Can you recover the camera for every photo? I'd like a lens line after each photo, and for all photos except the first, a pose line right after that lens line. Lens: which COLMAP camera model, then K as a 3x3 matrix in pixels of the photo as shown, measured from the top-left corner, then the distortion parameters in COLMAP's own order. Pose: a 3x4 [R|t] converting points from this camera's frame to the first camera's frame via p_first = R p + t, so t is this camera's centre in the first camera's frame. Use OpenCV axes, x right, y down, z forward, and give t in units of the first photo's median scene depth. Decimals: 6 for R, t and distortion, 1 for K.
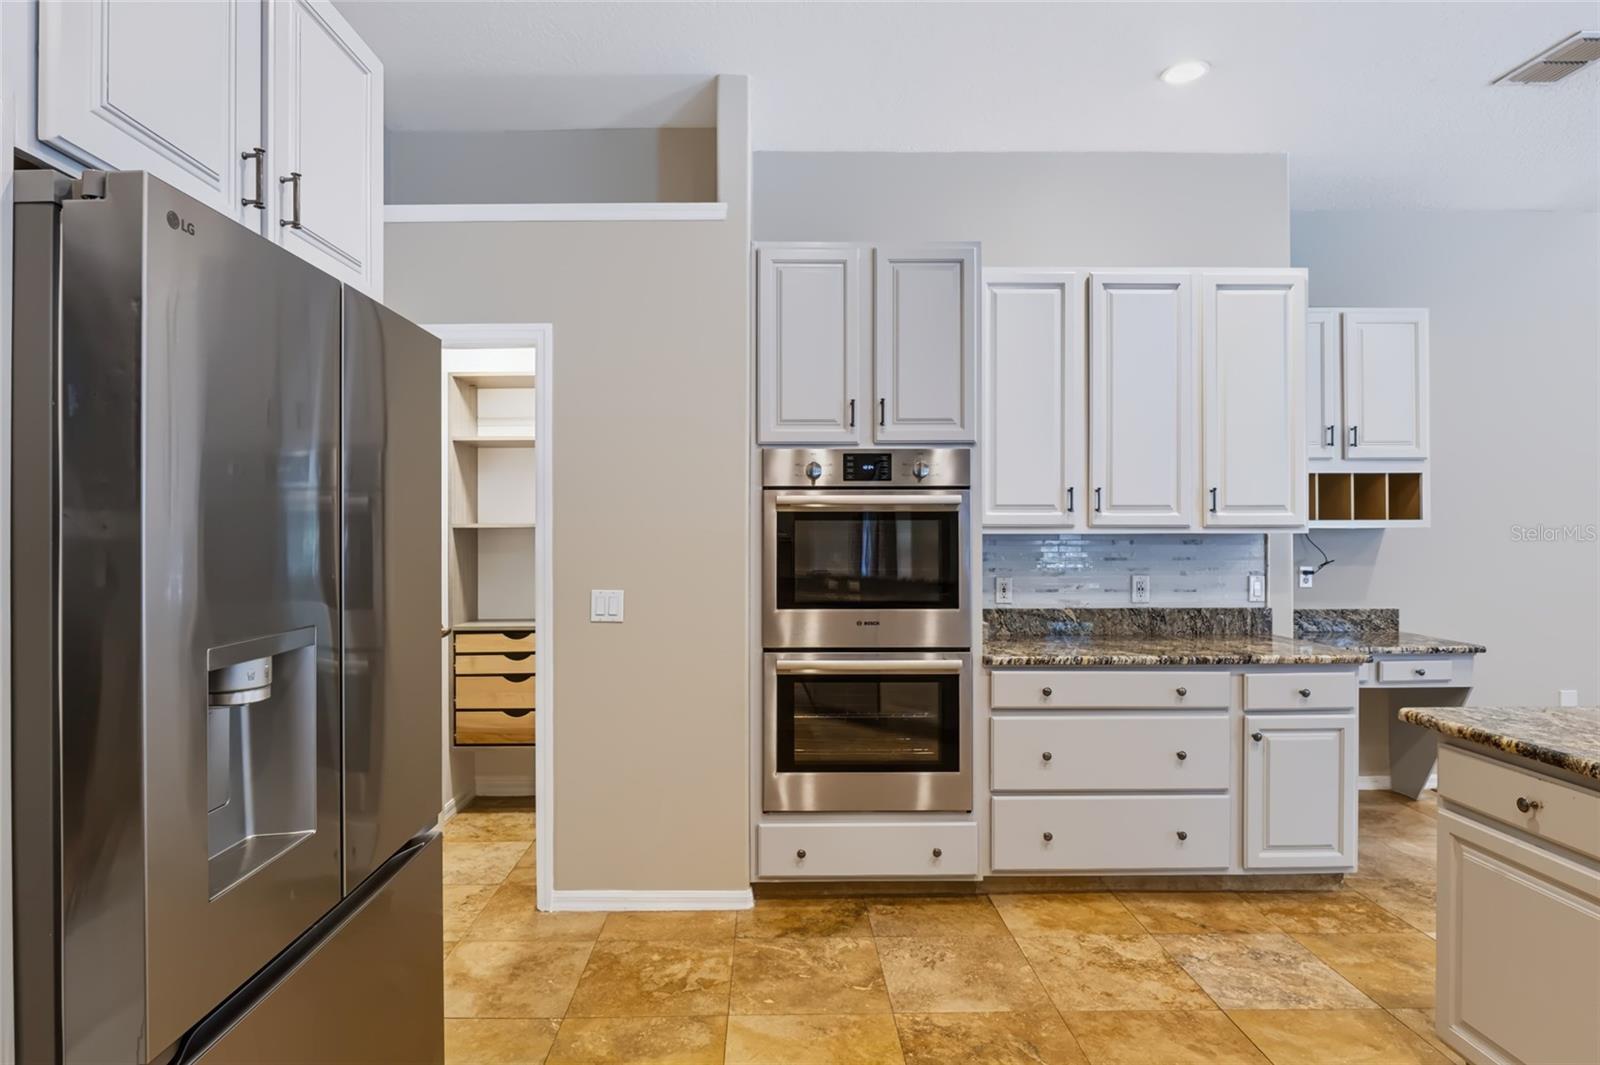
lens RADIAL K [[872.5, 0, 758.3], [0, 872.5, 518.2], [0, 0, 1]] dist [-0.017166, 0.000264]
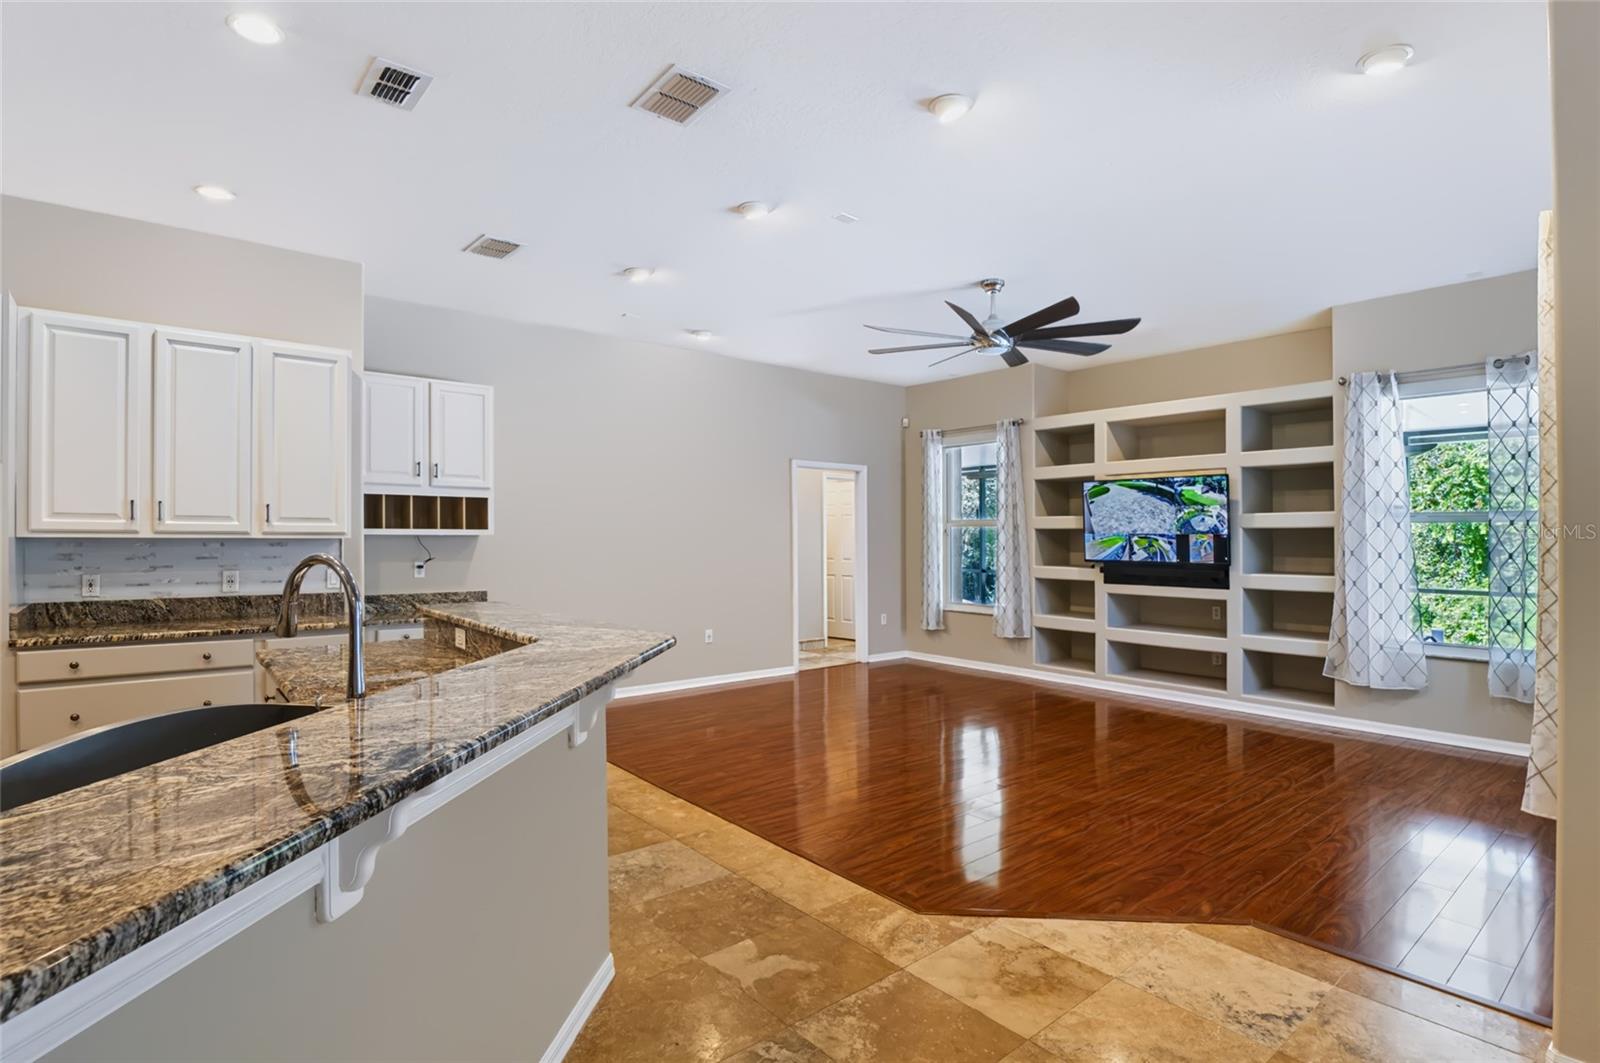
lens RADIAL K [[793.0, 0, 801.0], [0, 793.0, 531.2], [0, 0, 1]] dist [-0.021036, -0.003402]
pose [[0.766121, 0.009966, 0.642619, 0.373767], [-0.015664, 0.999872, 0.003169, -0.009581], [-0.642505, -0.012494, 0.766180, -0.455904]]
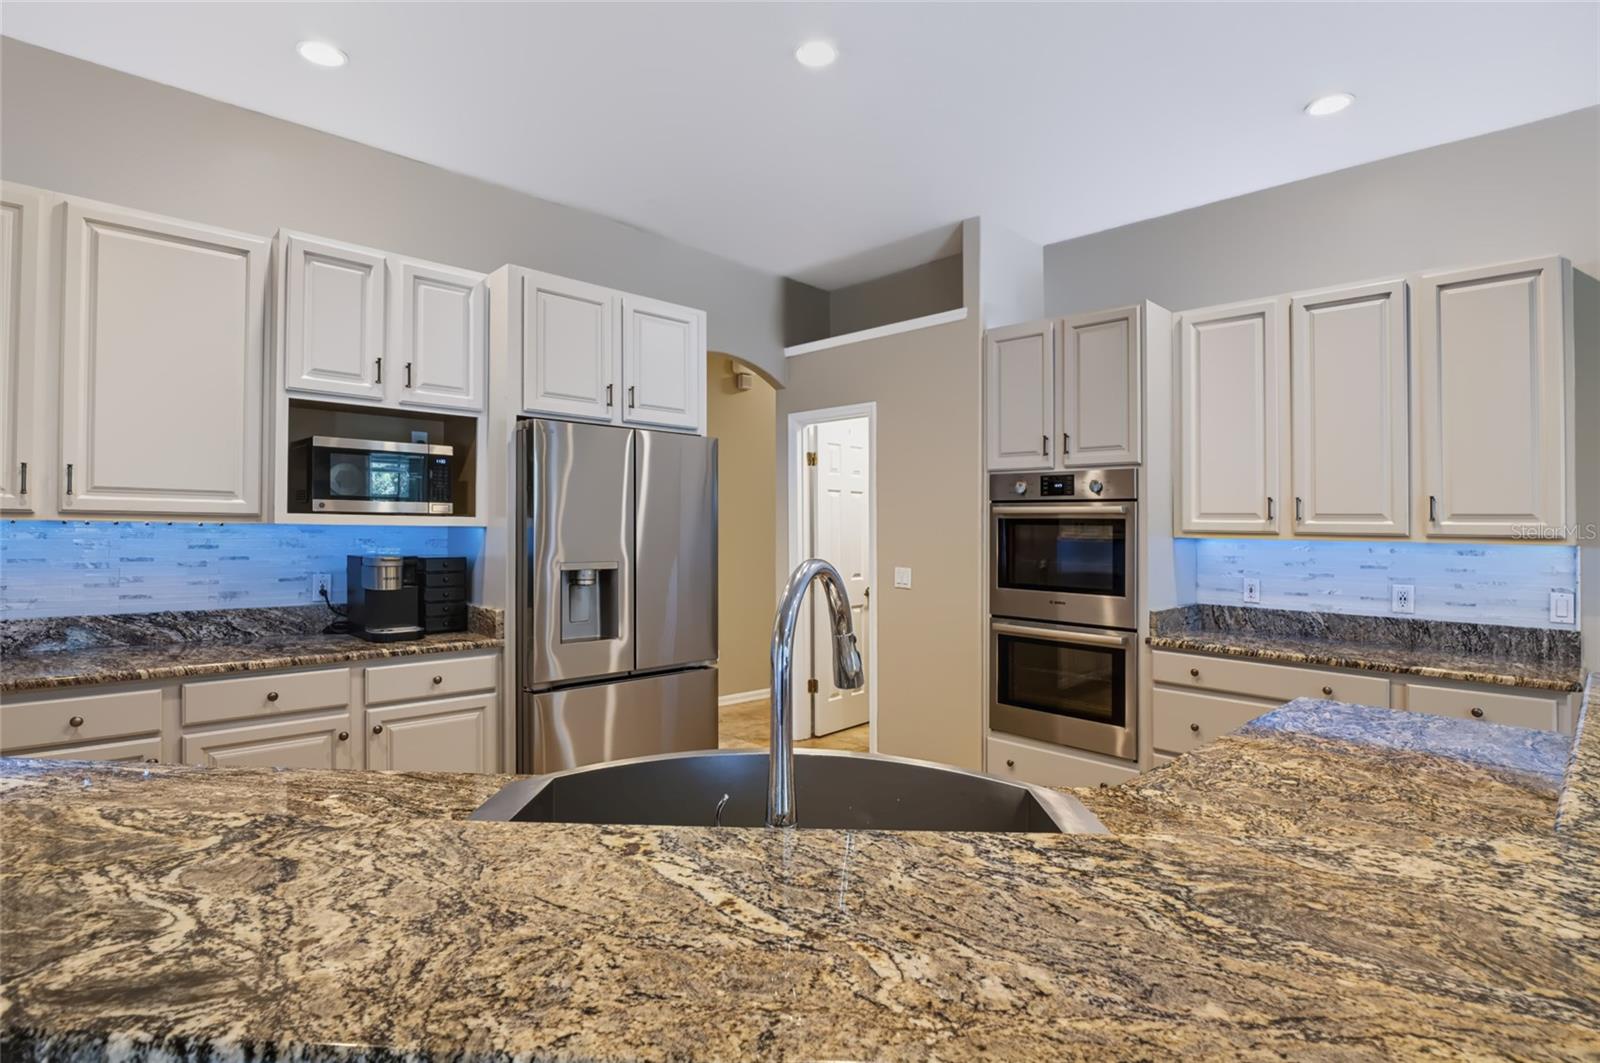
lens RADIAL K [[793.0, 0, 797.8], [0, 793.0, 527.5], [0, 0, 1]] dist [-0.021036, -0.003402]
pose [[0.696605, 0.013033, -0.717336, 0.651856], [-0.007493, 0.999913, 0.010891, -0.004078], [0.717416, -0.002212, 0.696642, -0.115205]]
